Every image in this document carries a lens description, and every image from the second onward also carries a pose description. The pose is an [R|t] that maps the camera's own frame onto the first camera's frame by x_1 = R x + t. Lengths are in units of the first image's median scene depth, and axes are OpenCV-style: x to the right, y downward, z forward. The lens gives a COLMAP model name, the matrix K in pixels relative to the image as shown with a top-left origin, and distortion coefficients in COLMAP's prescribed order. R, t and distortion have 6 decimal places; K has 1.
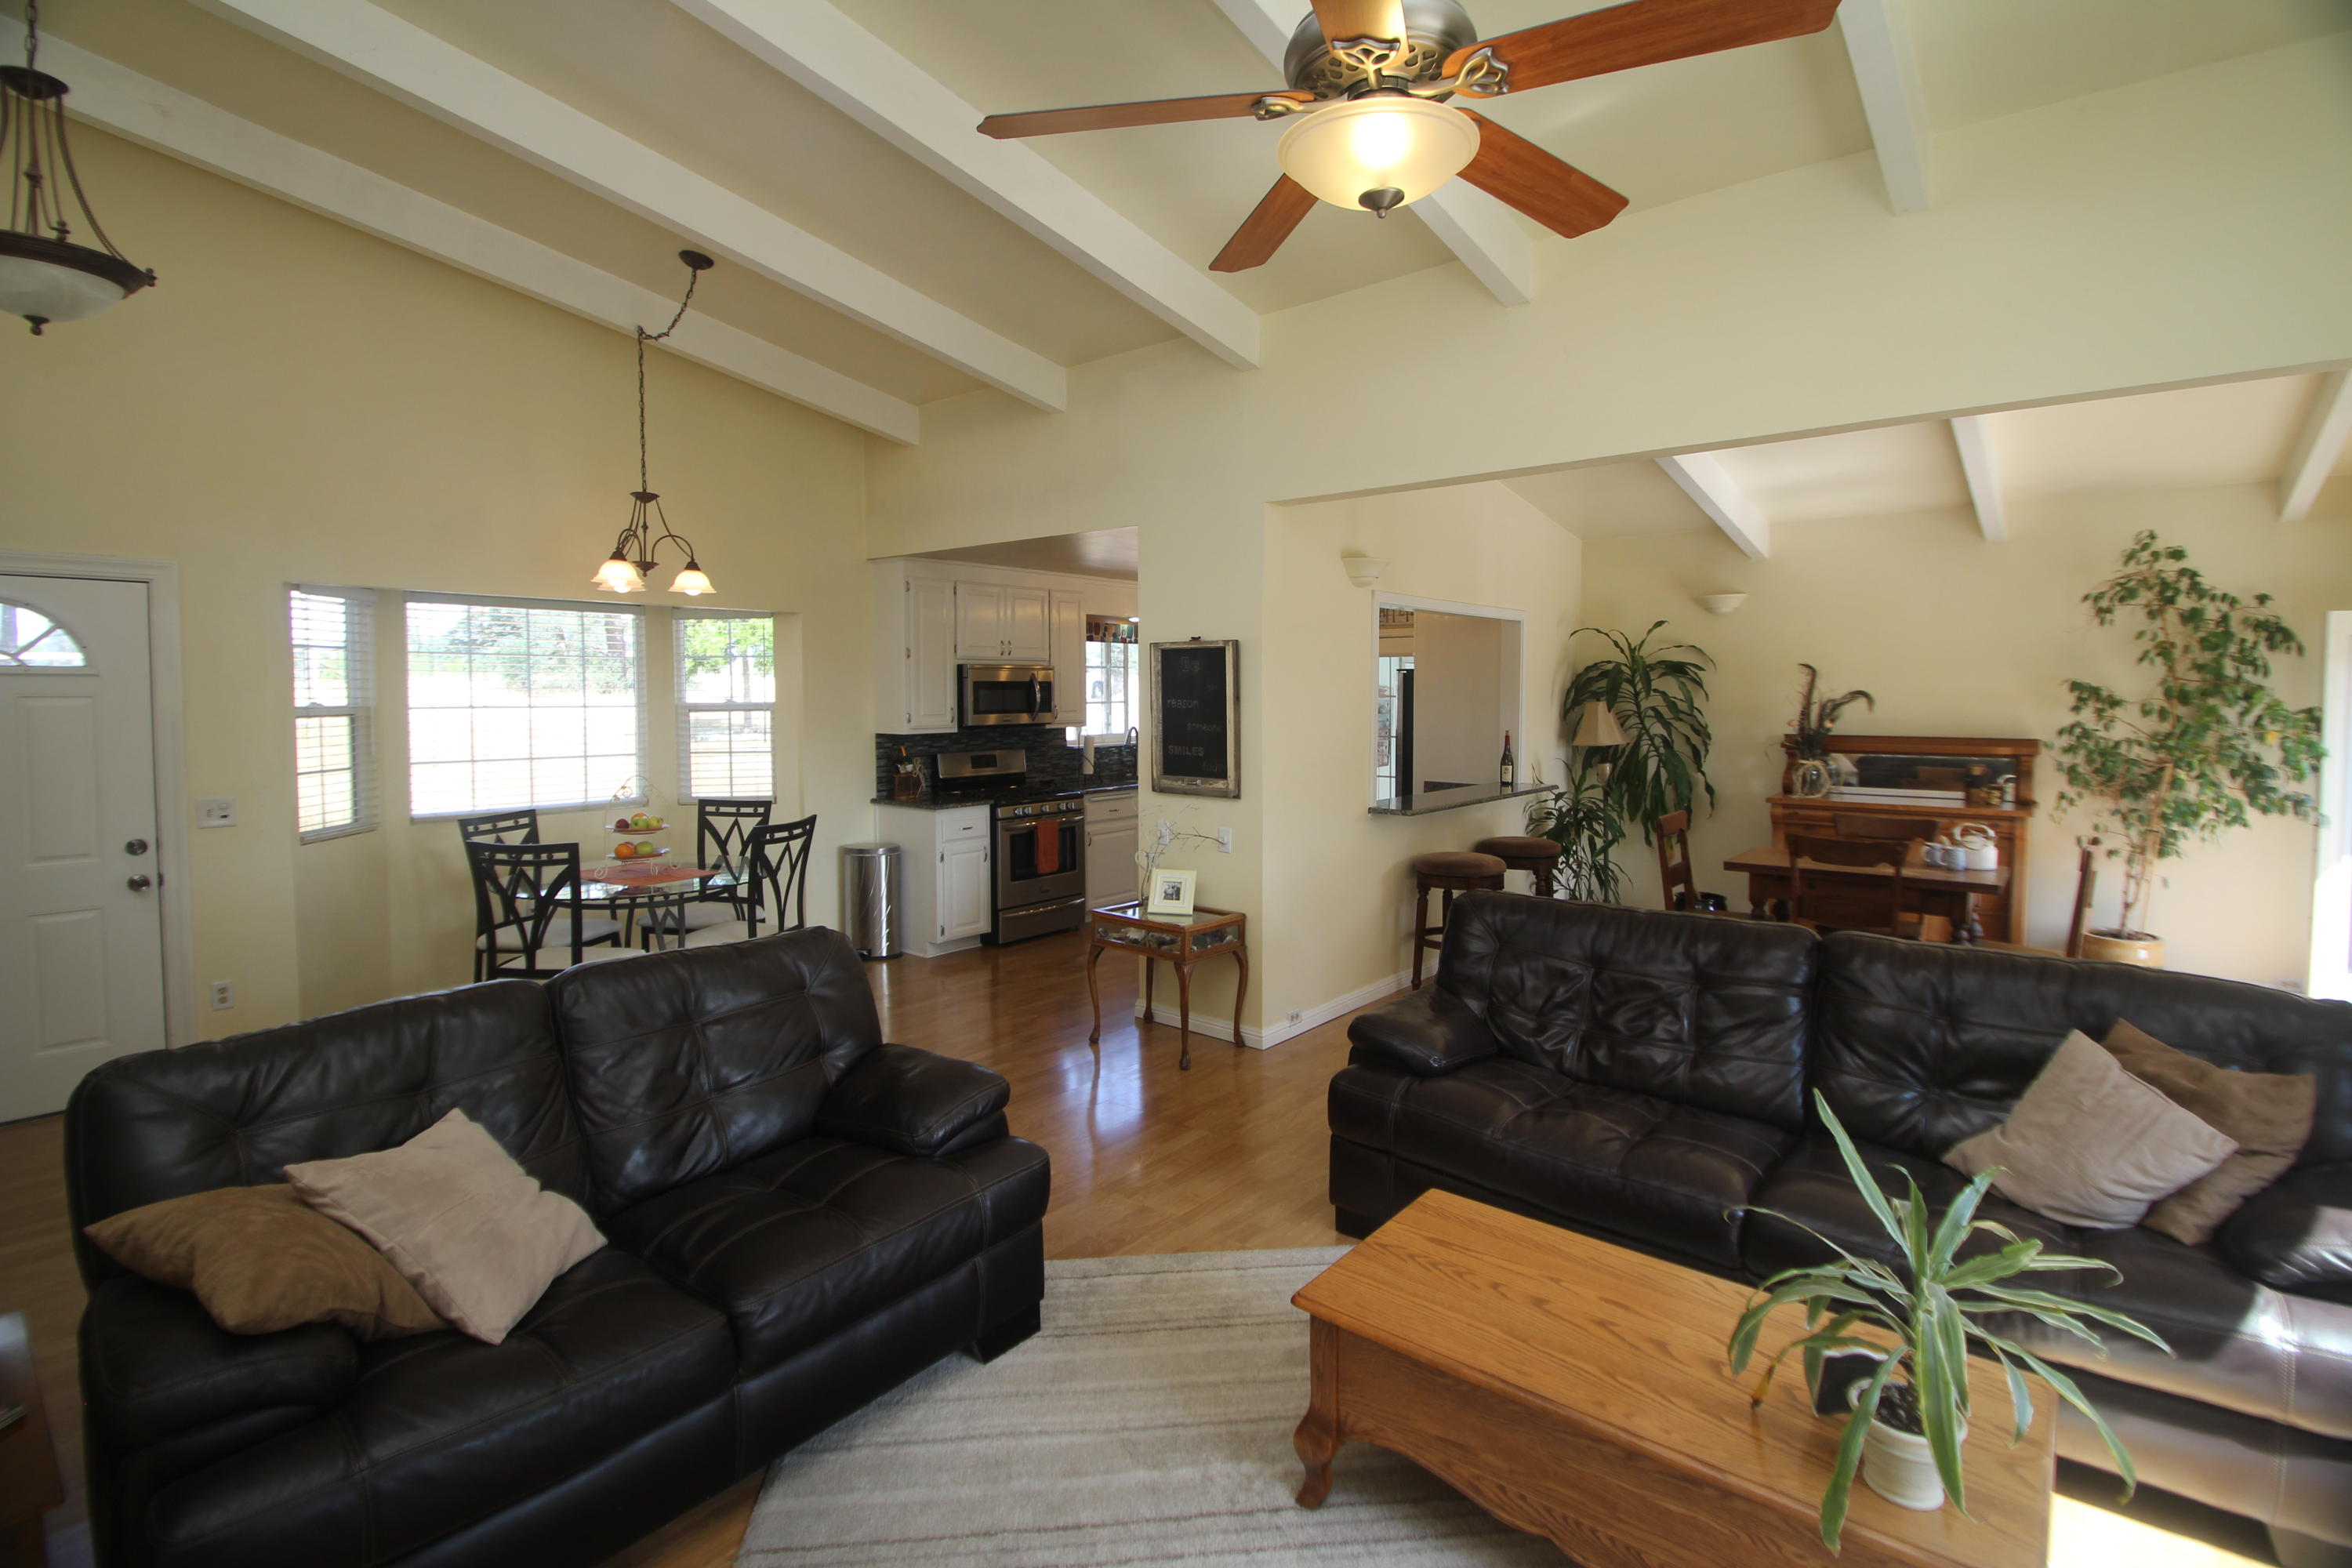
lens RADIAL K [[1105.1, 0, 1181.7], [0, 1105.1, 740.9], [0, 0, 1]] dist [0.009166, -0.011958]
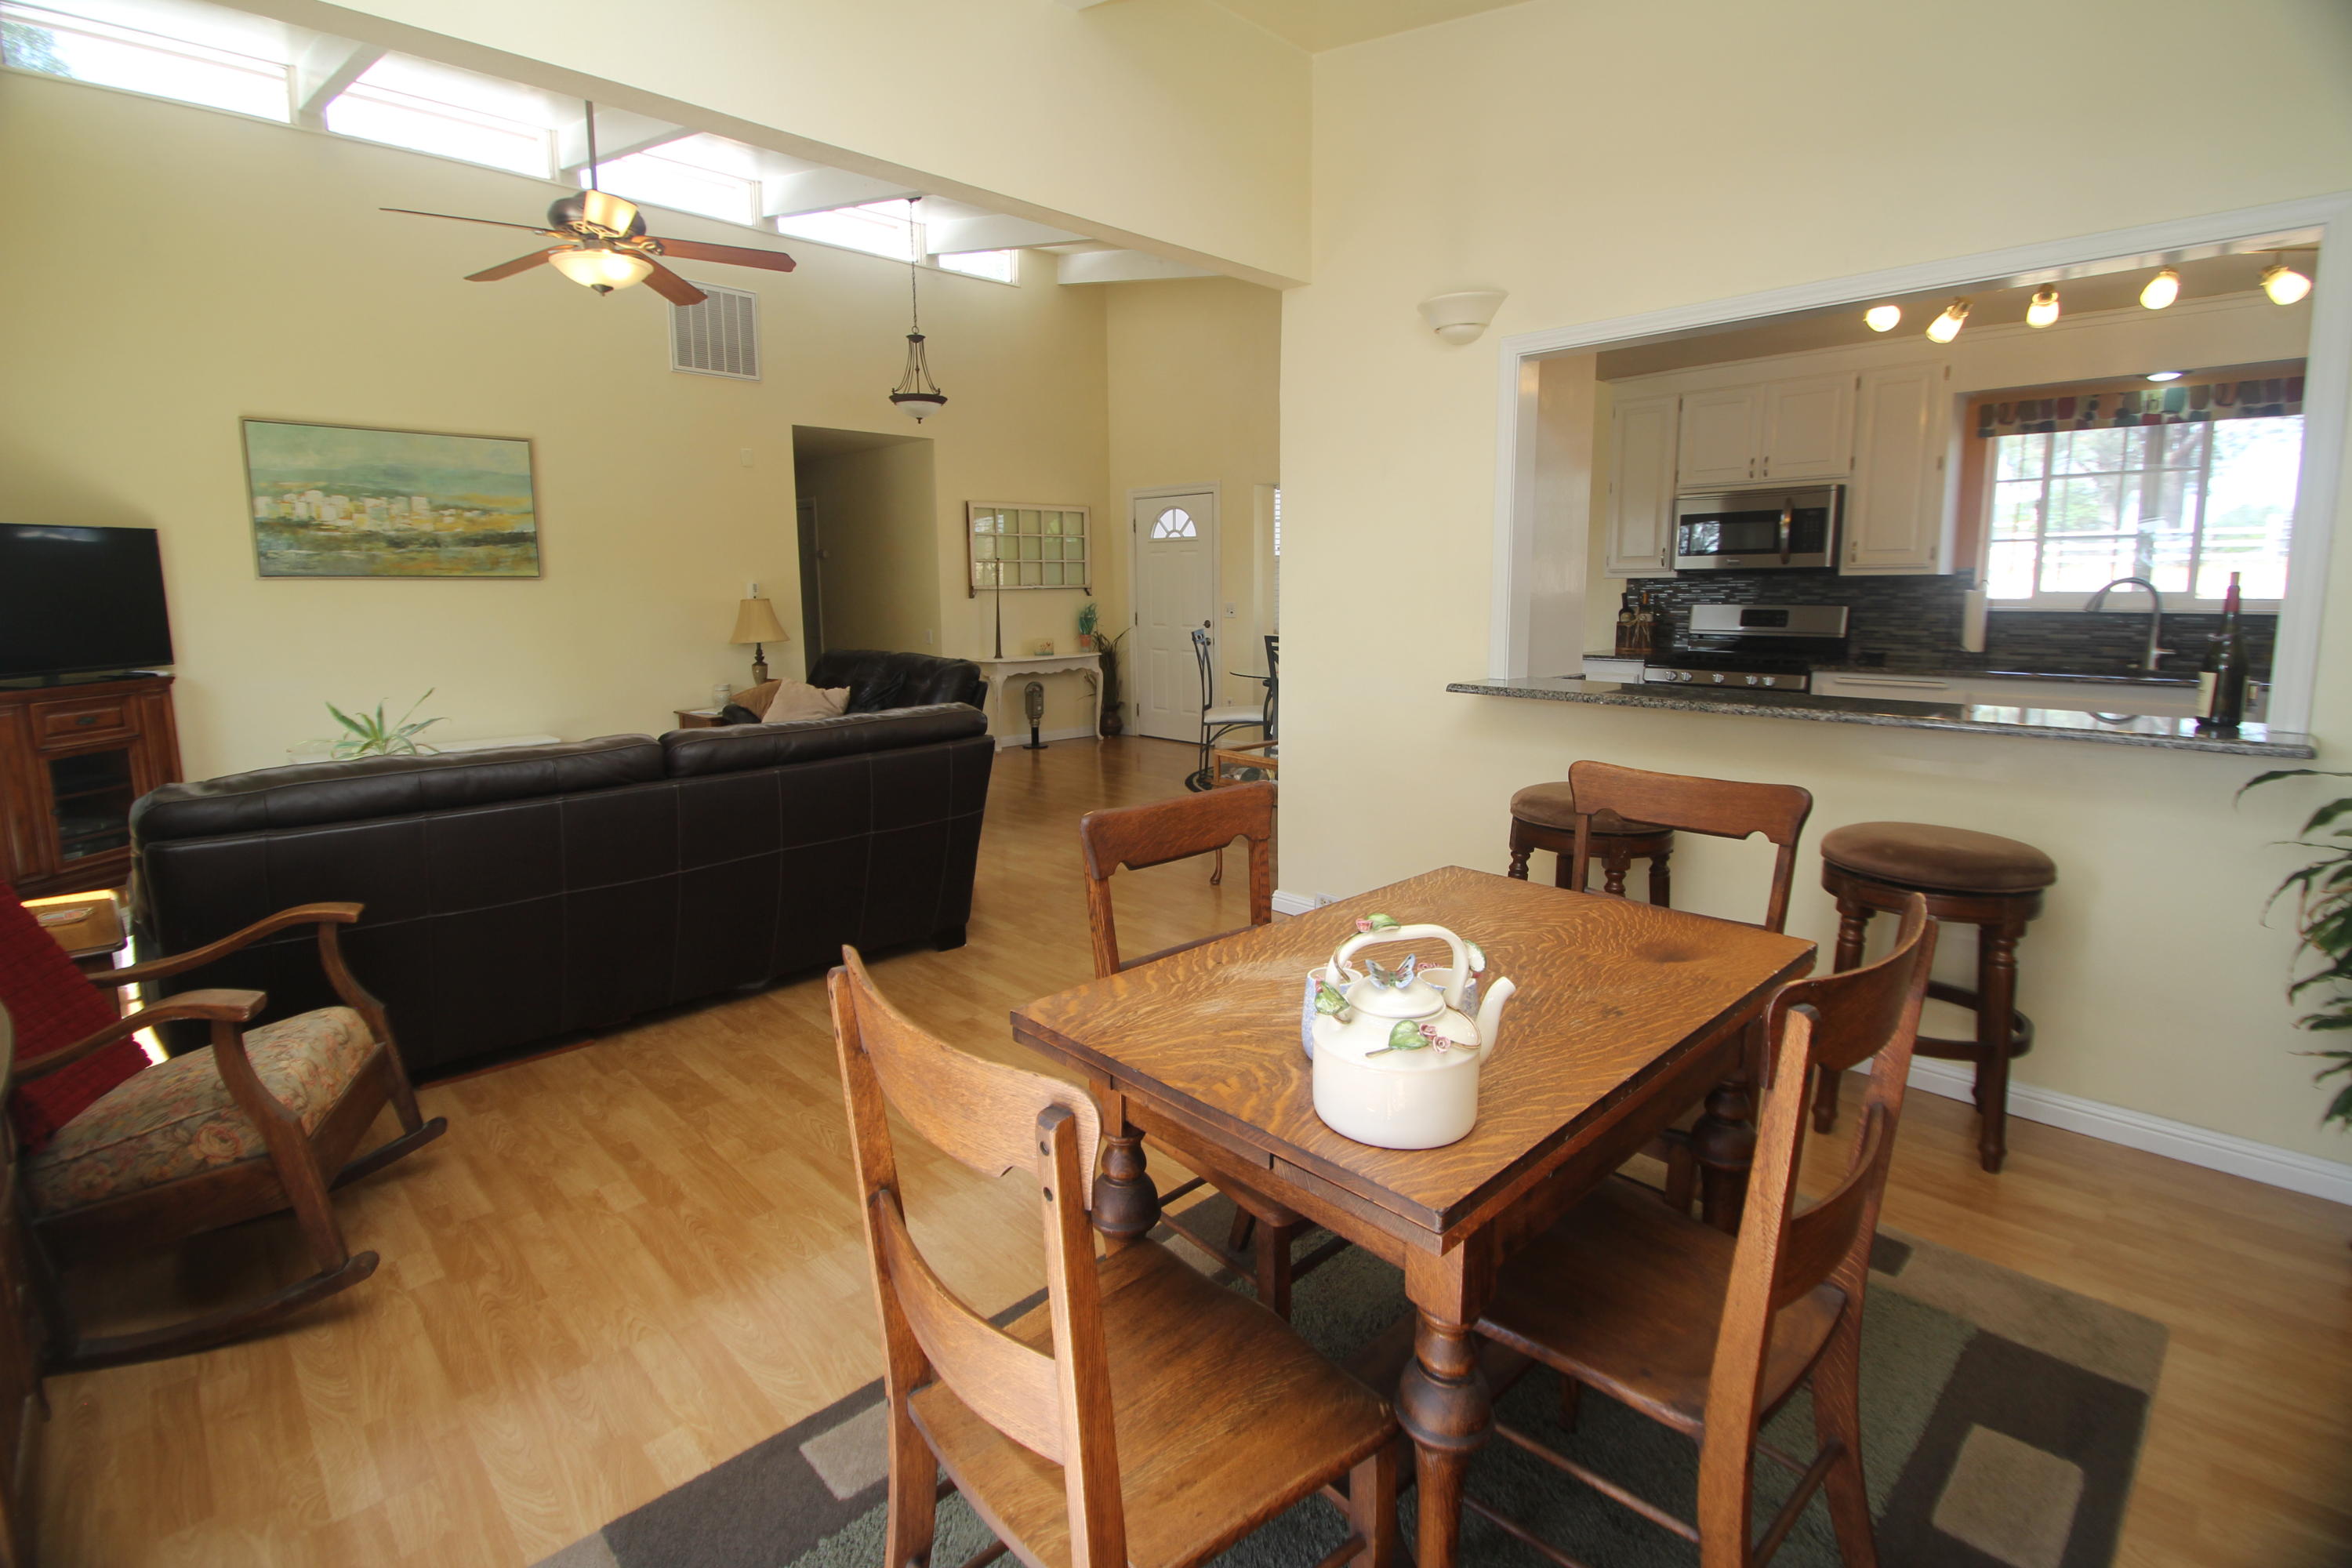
lens RADIAL K [[1076.3, 0, 1166.3], [0, 1076.3, 782.2], [0, 0, 1]] dist [-0.000953, -0.010369]
pose [[-0.130597, 0.183266, -0.974350, 0.720217], [-0.036733, 0.981198, 0.189477, 0.004489], [0.990755, 0.060536, -0.121410, 0.753967]]
